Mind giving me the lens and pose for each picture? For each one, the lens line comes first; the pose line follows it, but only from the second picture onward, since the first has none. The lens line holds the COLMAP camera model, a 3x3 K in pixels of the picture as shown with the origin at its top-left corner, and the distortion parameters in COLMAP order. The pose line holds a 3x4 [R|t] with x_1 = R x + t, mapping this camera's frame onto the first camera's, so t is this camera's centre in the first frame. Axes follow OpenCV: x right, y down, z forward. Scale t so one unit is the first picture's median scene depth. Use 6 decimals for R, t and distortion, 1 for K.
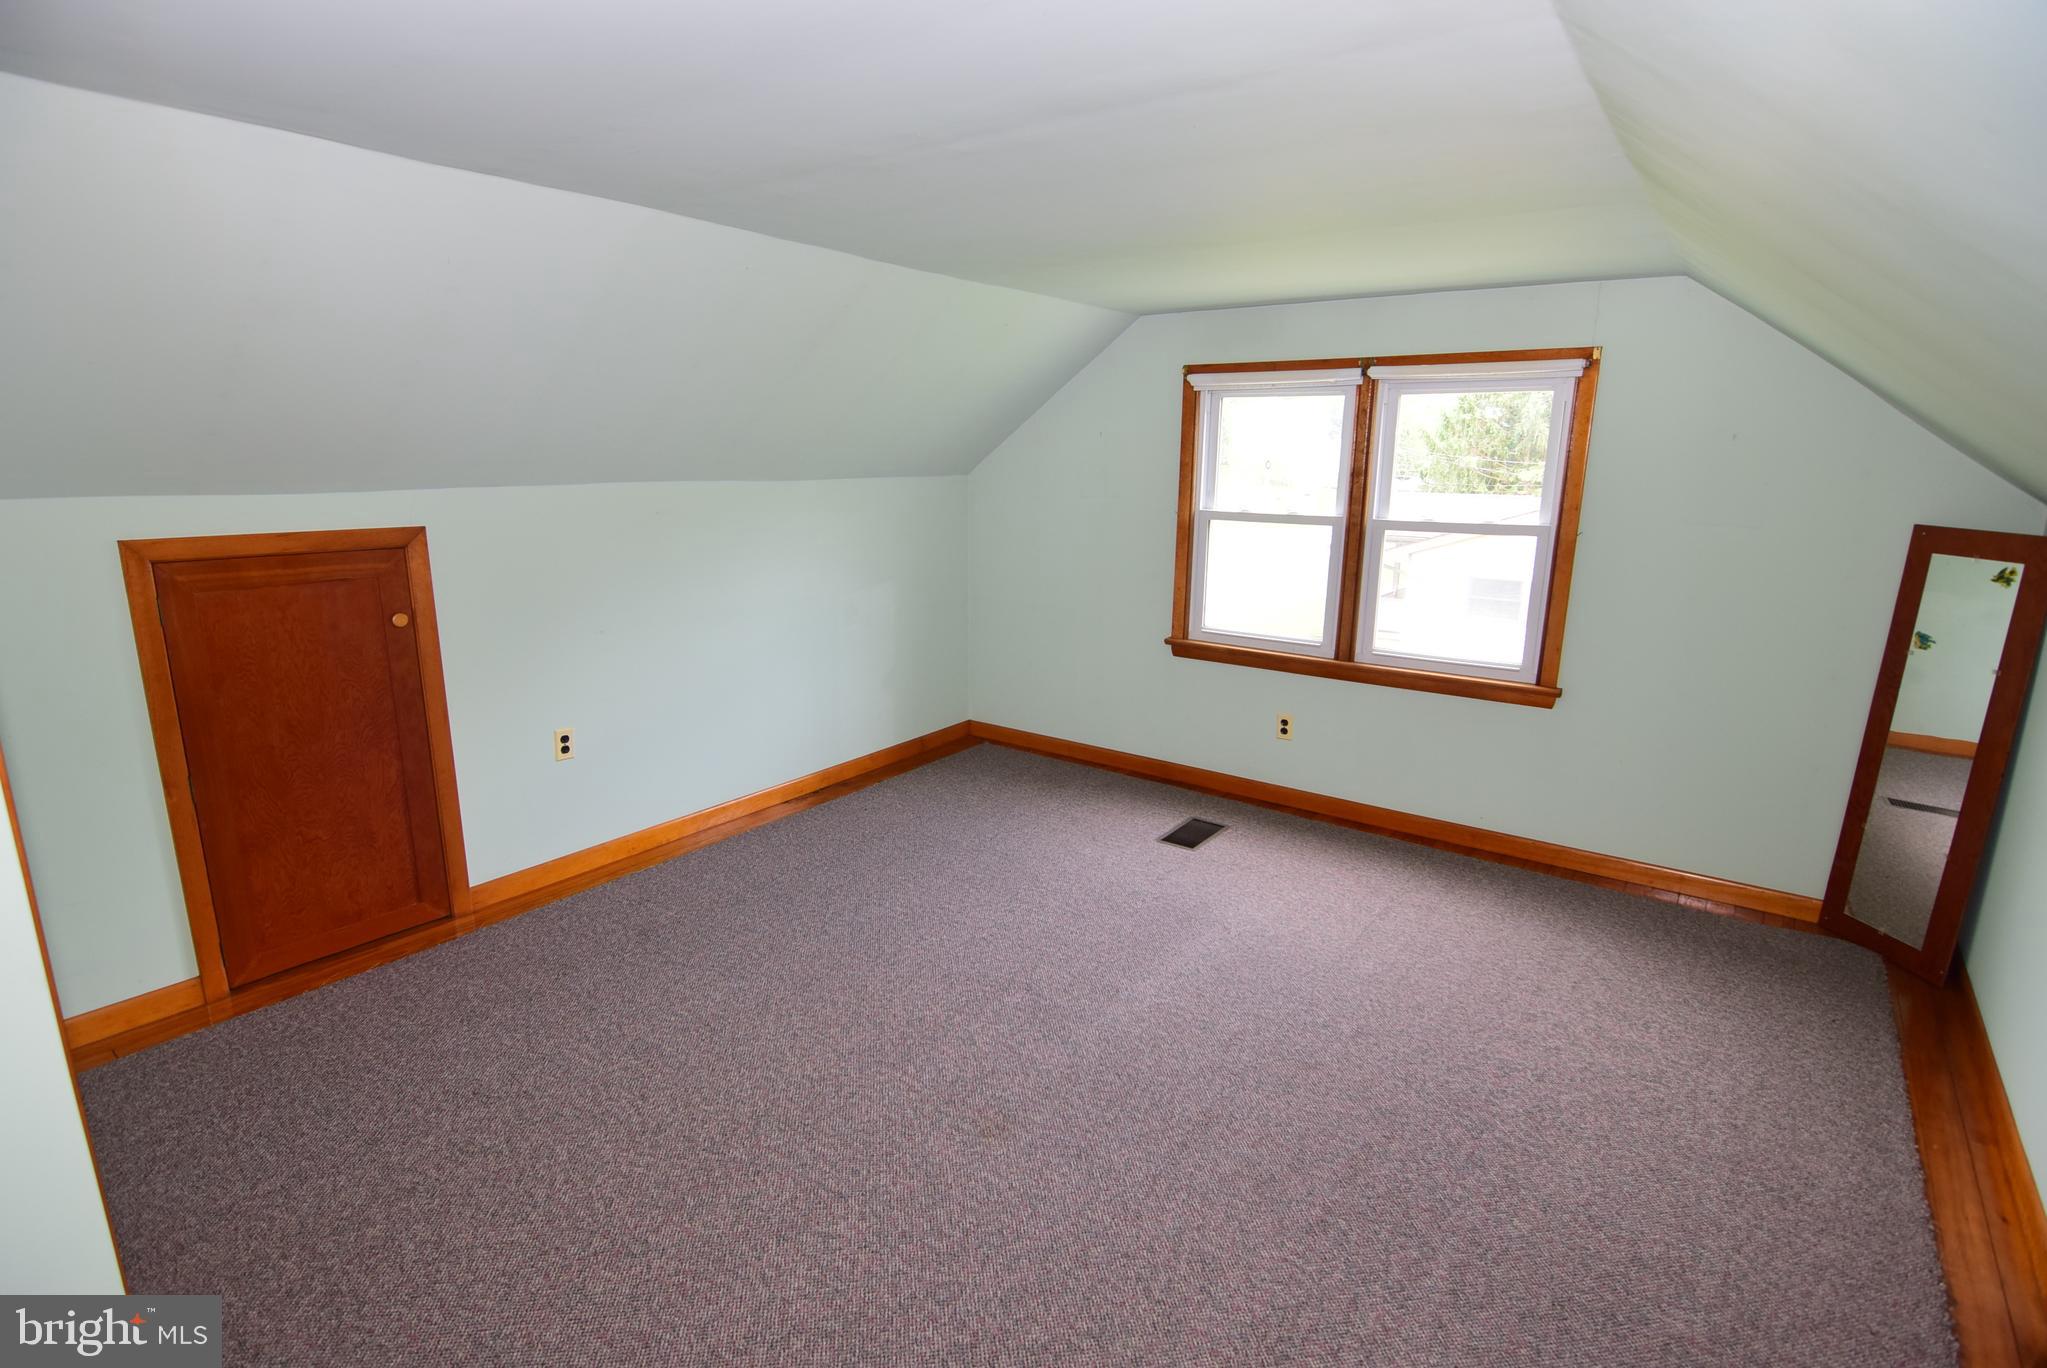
lens RADIAL K [[991.1, 0, 1021.7], [0, 991.1, 680.6], [0, 0, 1]] dist [-0.005055, -0.011127]
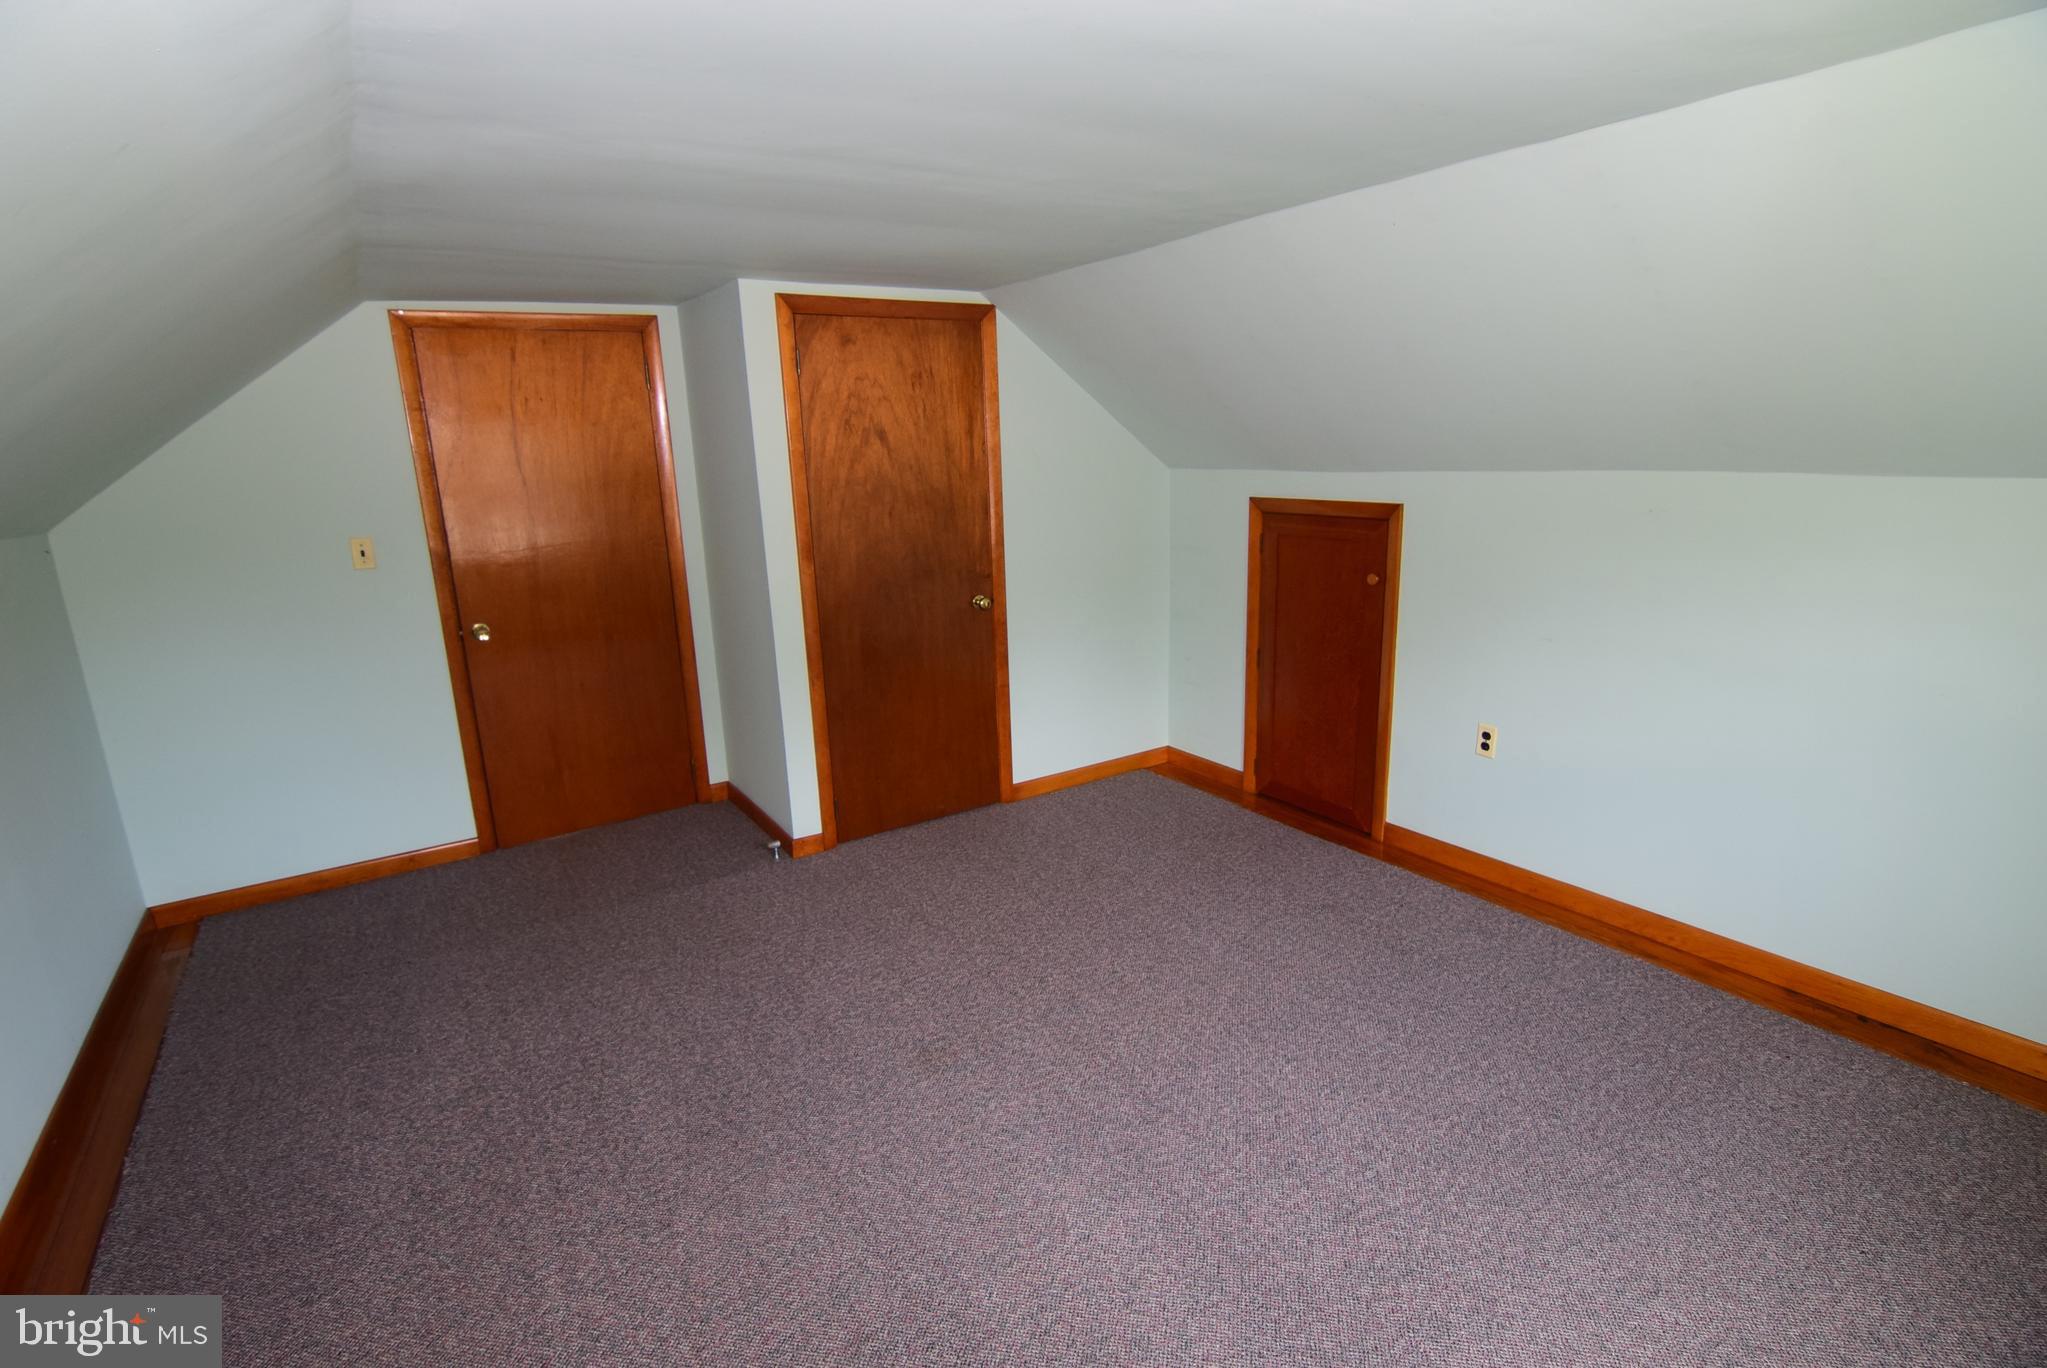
lens RADIAL K [[991.1, 0, 1021.2], [0, 991.1, 684.2], [0, 0, 1]] dist [-0.005055, -0.011127]
pose [[-0.349804, 0.225929, -0.909172, 0.667198], [-0.177283, 0.936984, 0.301050, -0.235155], [0.919896, 0.266489, -0.287707, 1.011655]]
